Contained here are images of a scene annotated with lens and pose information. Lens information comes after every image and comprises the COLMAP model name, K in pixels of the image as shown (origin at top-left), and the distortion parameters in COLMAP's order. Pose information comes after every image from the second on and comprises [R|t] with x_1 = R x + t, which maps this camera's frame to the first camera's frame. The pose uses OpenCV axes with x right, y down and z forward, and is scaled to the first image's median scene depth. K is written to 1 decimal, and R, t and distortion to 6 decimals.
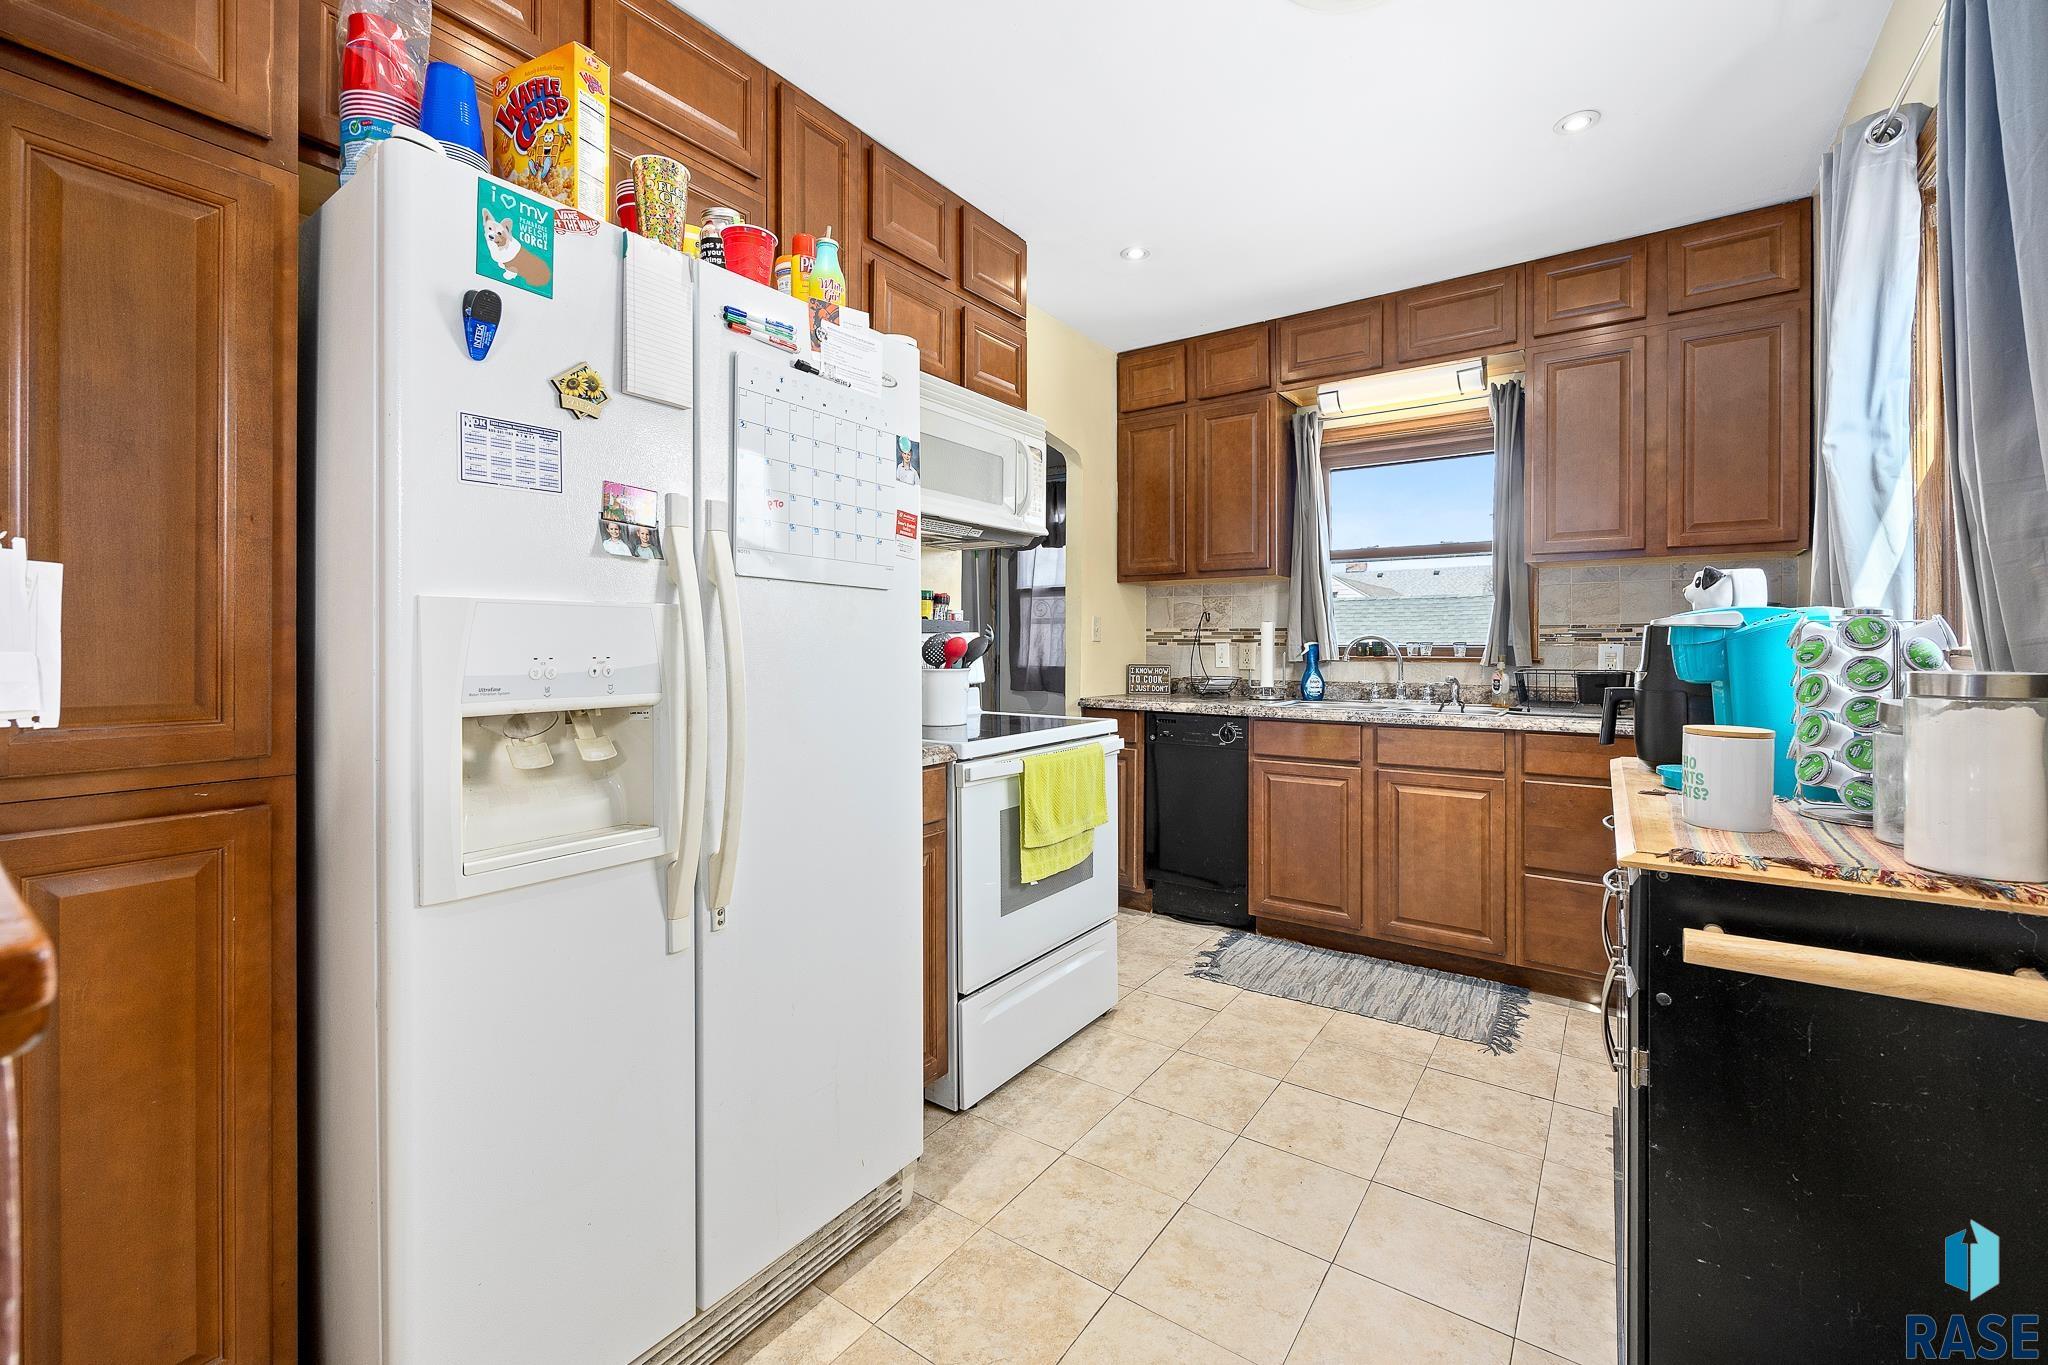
lens RADIAL K [[886.2, 0, 1066.2], [0, 886.2, 642.8], [0, 0, 1]] dist [-0.003686, -0.000201]
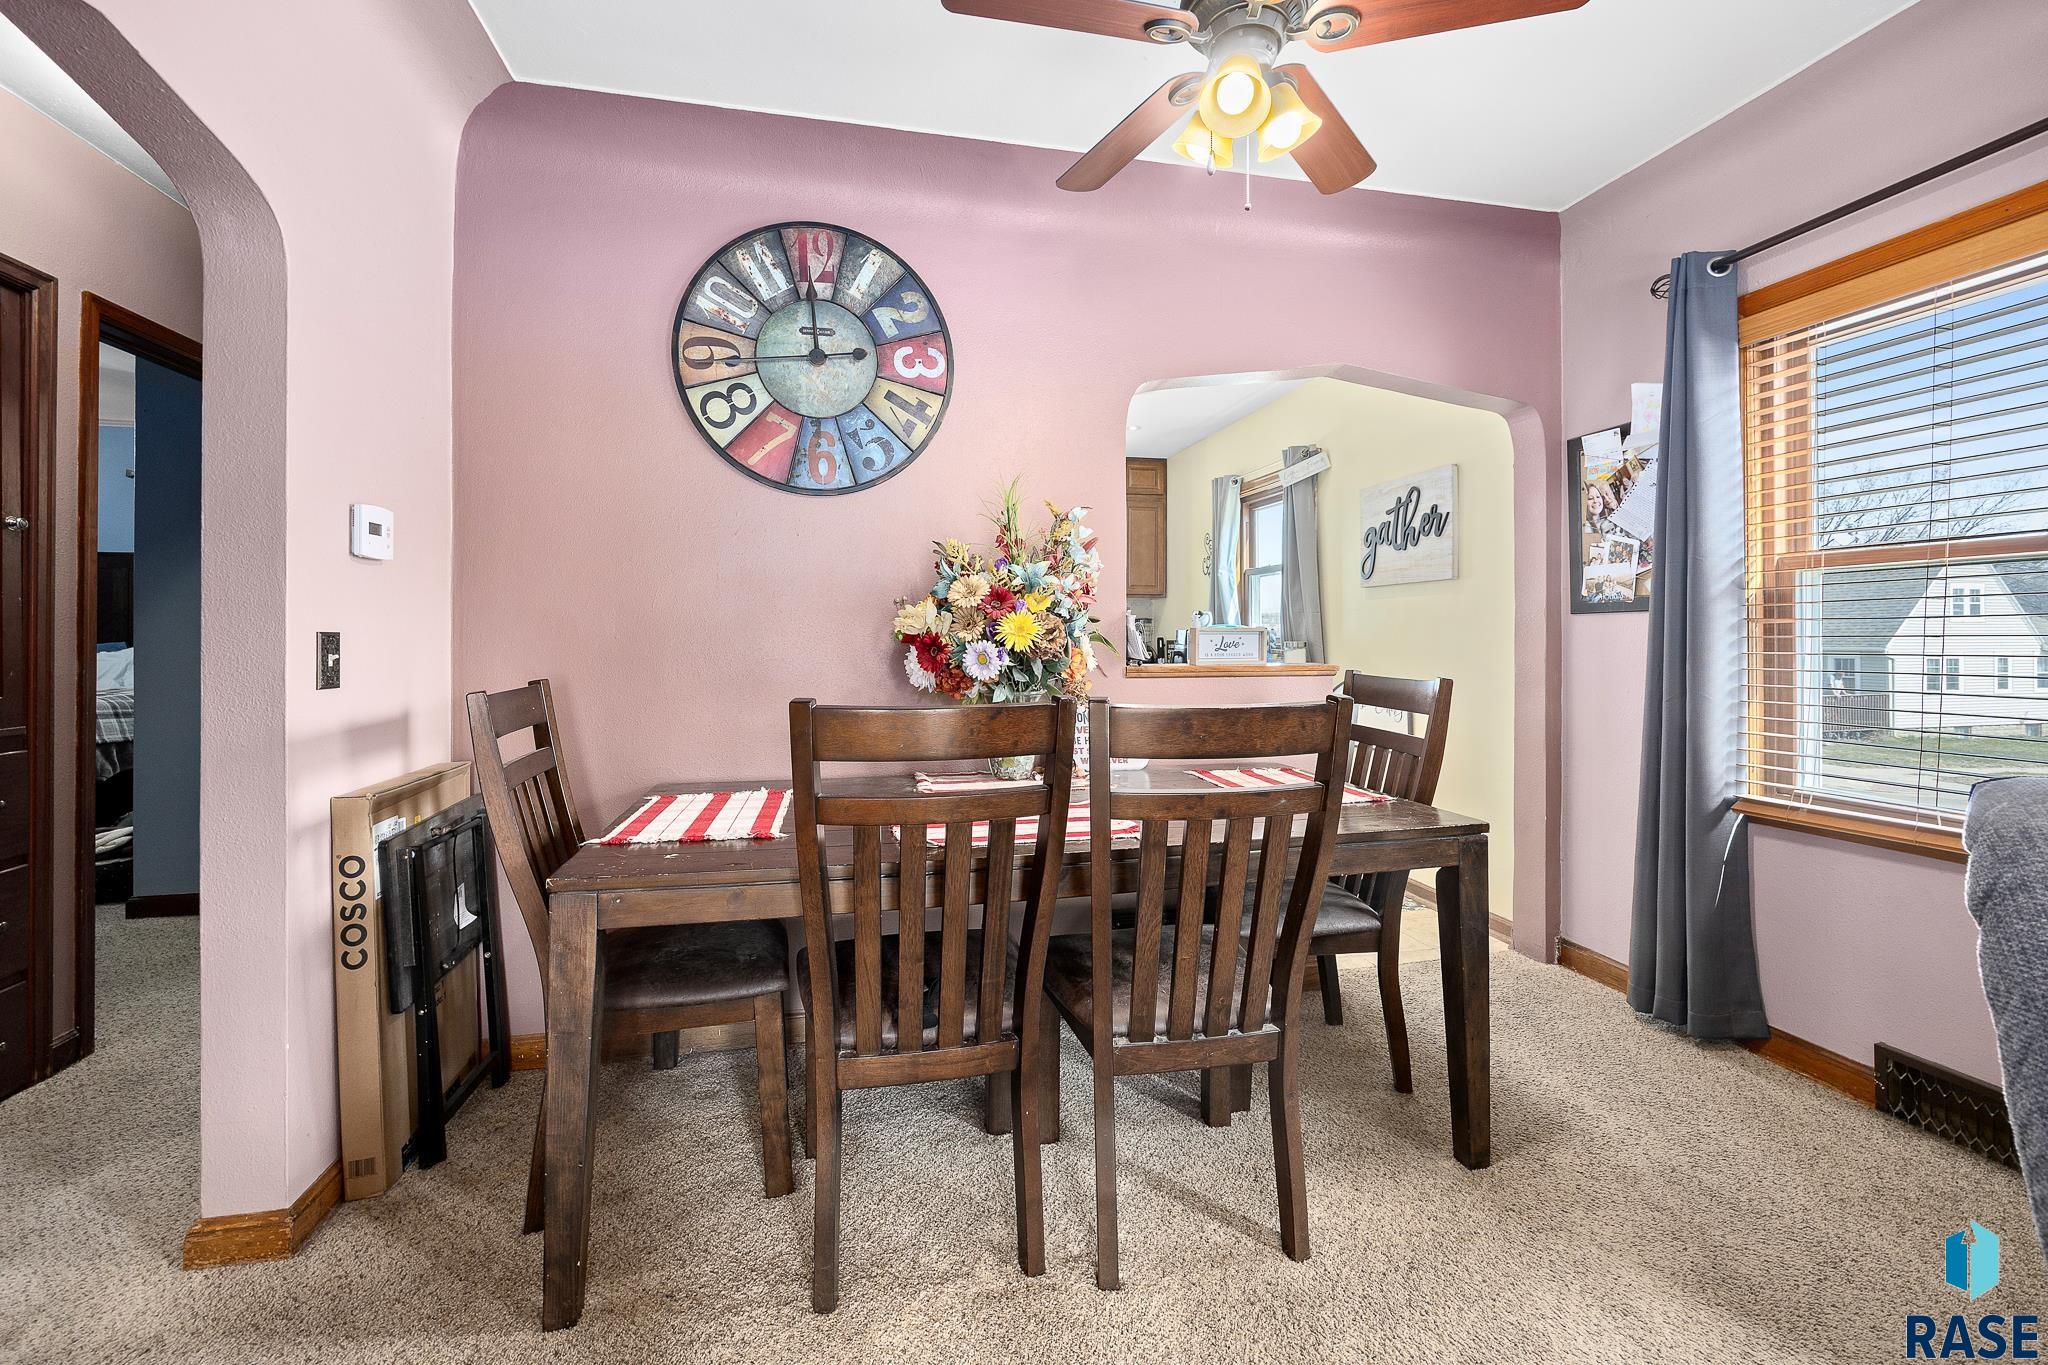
lens RADIAL K [[834.5, 0, 1020.9], [0, 834.5, 632.8], [0, 0, 1]] dist [-0.005733, -0.000009]
pose [[0.710411, -0.002753, 0.703782, -0.912280], [0.002307, 0.999996, 0.001583, -0.006634], [-0.703784, 0.000499, 0.710414, -0.326950]]
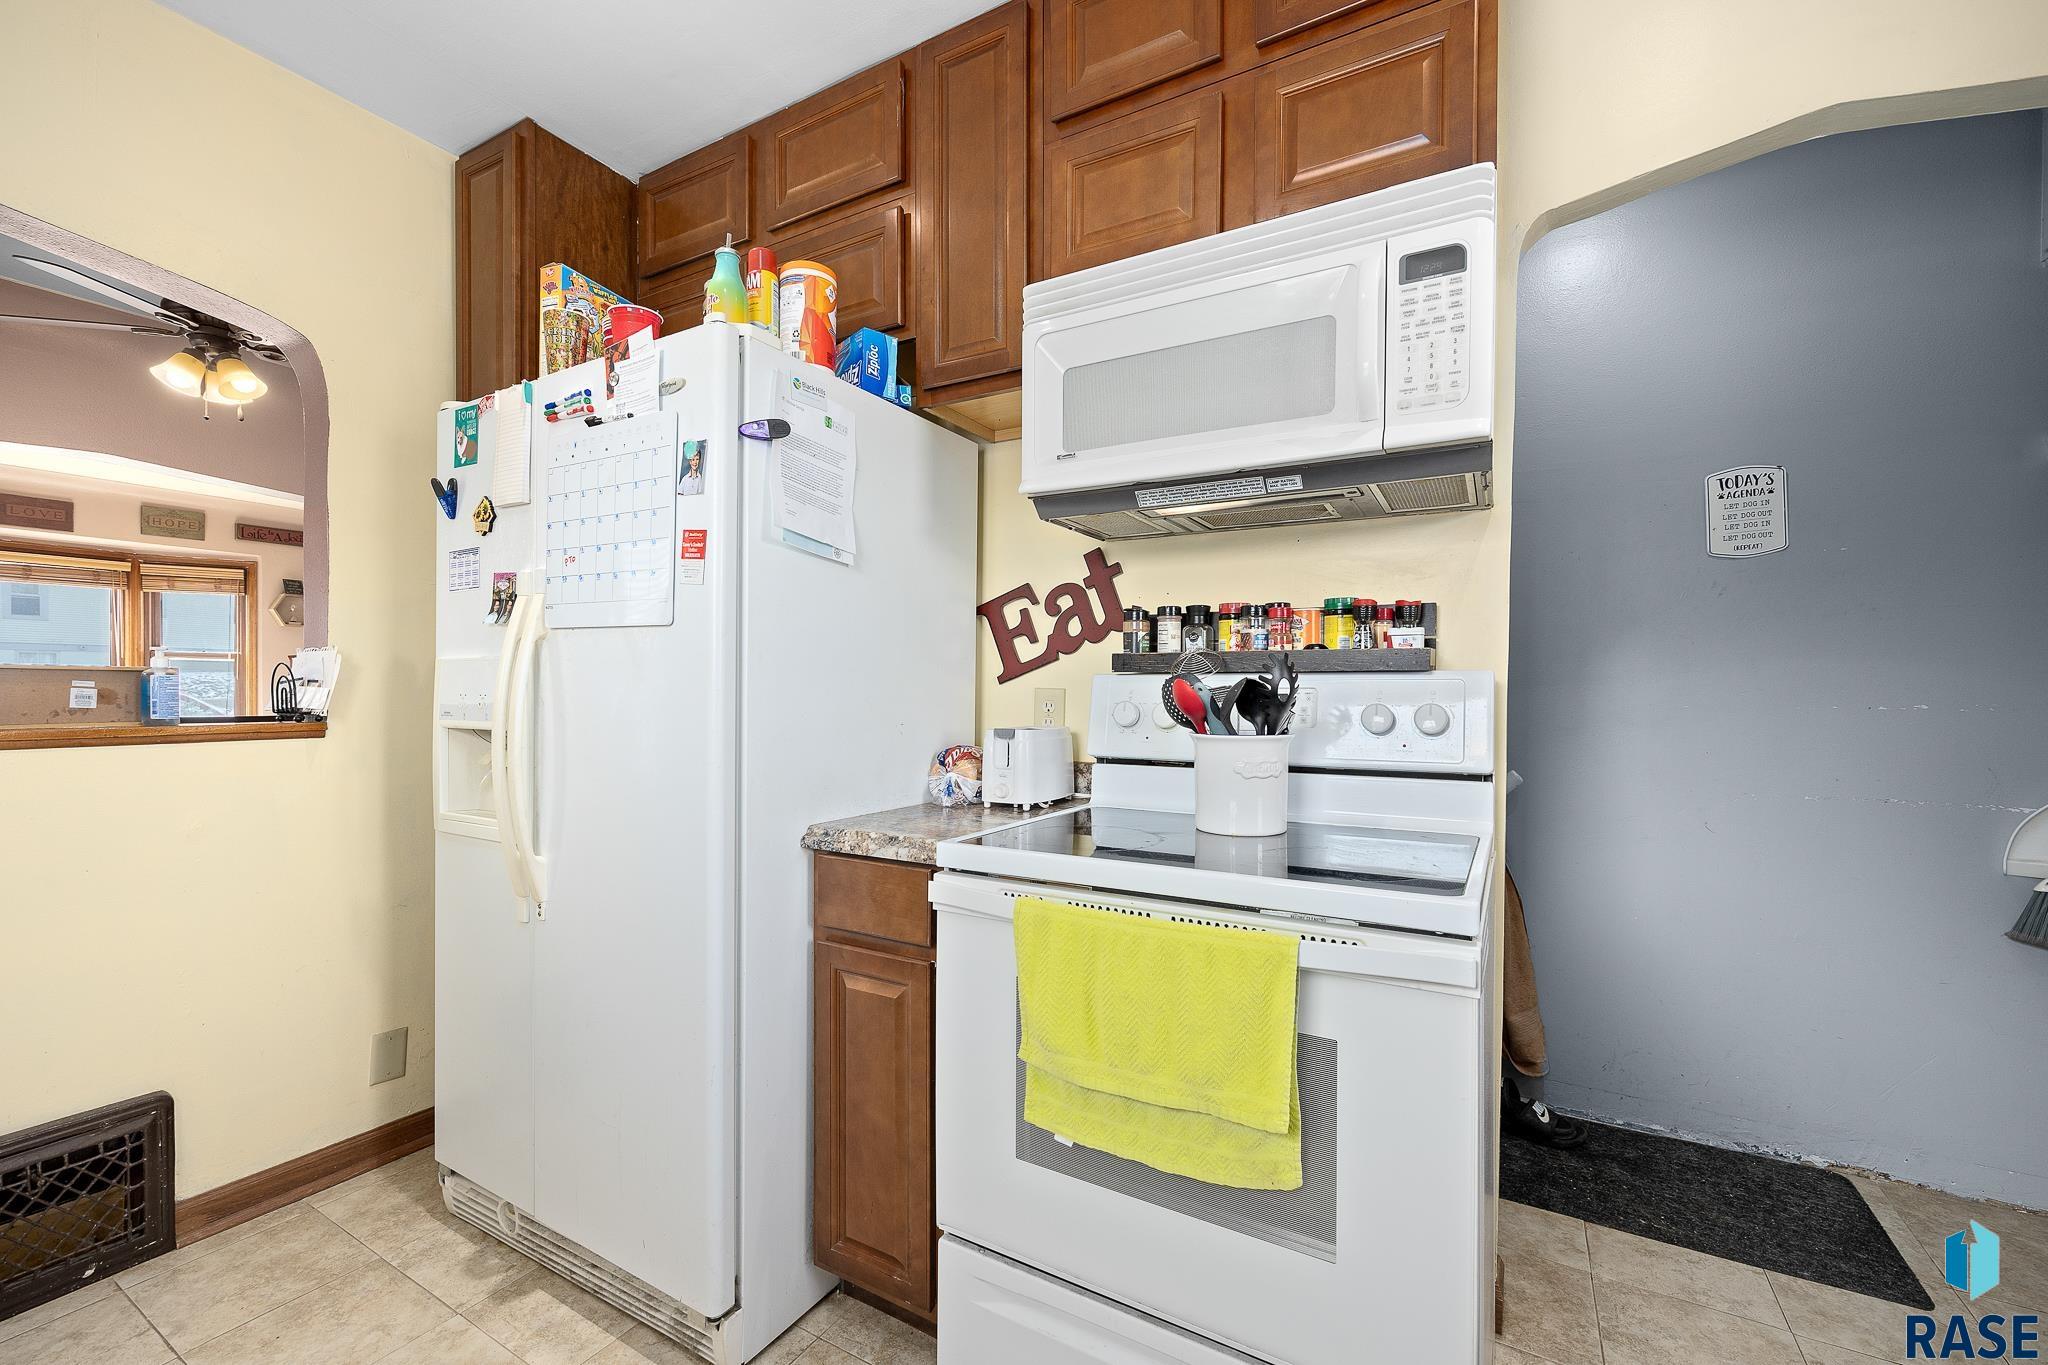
lens RADIAL K [[848.5, 0, 1015.9], [0, 848.5, 699.3], [0, 0, 1]] dist [-0.003853, -0.000328]
pose [[0.033099, 0.006842, -0.999429, 0.315255], [-0.005927, 0.999960, 0.006649, 0.002933], [0.999434, 0.005704, 0.033139, 0.640112]]
